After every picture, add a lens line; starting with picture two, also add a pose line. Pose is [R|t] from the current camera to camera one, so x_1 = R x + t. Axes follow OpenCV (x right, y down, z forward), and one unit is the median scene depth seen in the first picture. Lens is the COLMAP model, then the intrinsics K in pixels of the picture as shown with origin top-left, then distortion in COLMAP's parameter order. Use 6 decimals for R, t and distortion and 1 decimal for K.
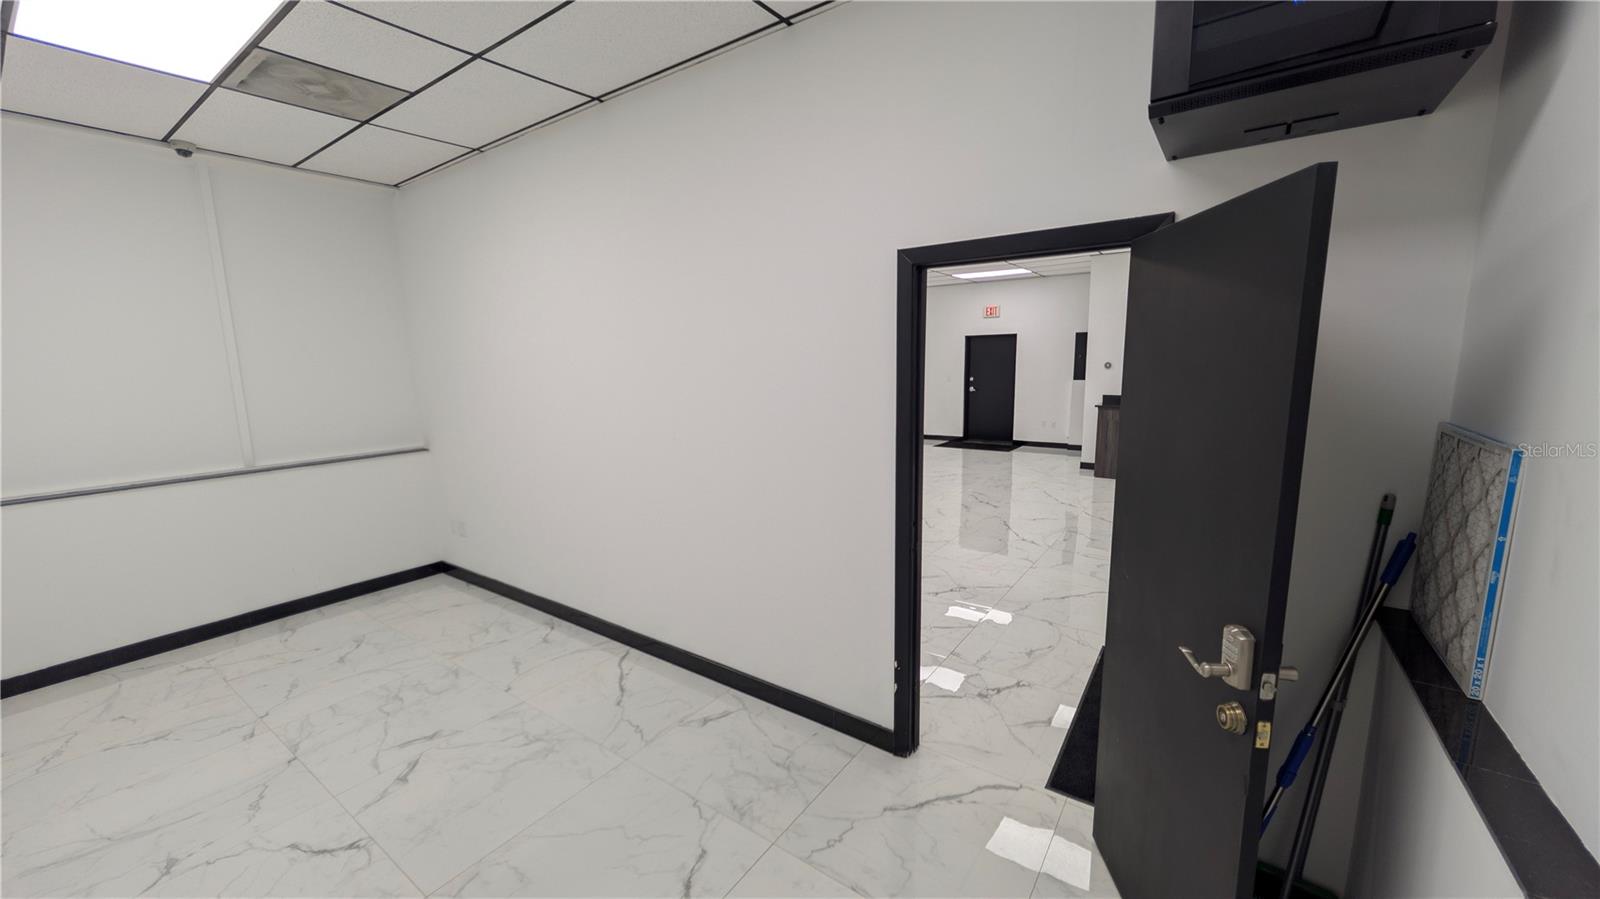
lens RADIAL K [[603.7, 0, 800.0], [0, 603.7, 449.5], [0, 0, 1]] dist [0.000405, 0.000266]
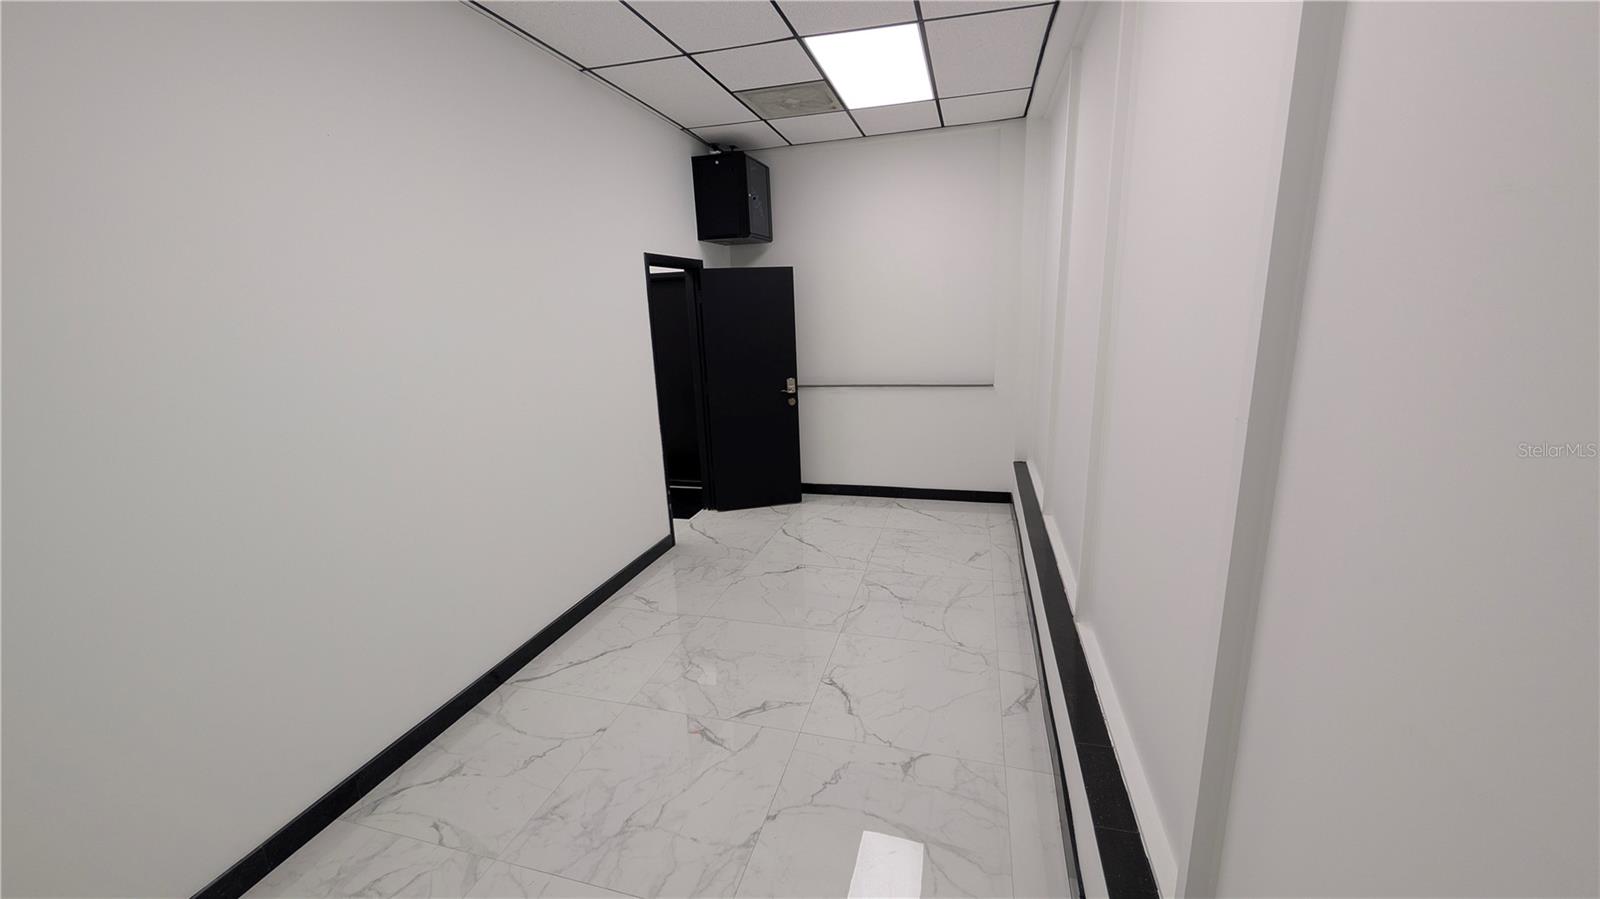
lens RADIAL K [[603.7, 0, 800.0], [0, 603.7, 449.5], [0, 0, 1]] dist [0.000405, 0.000266]
pose [[-0.334839, -0.186064, 0.923722, -1.532490], [0.187688, 0.947497, 0.258888, -0.140439], [-0.923394, 0.260057, -0.282337, 1.092803]]
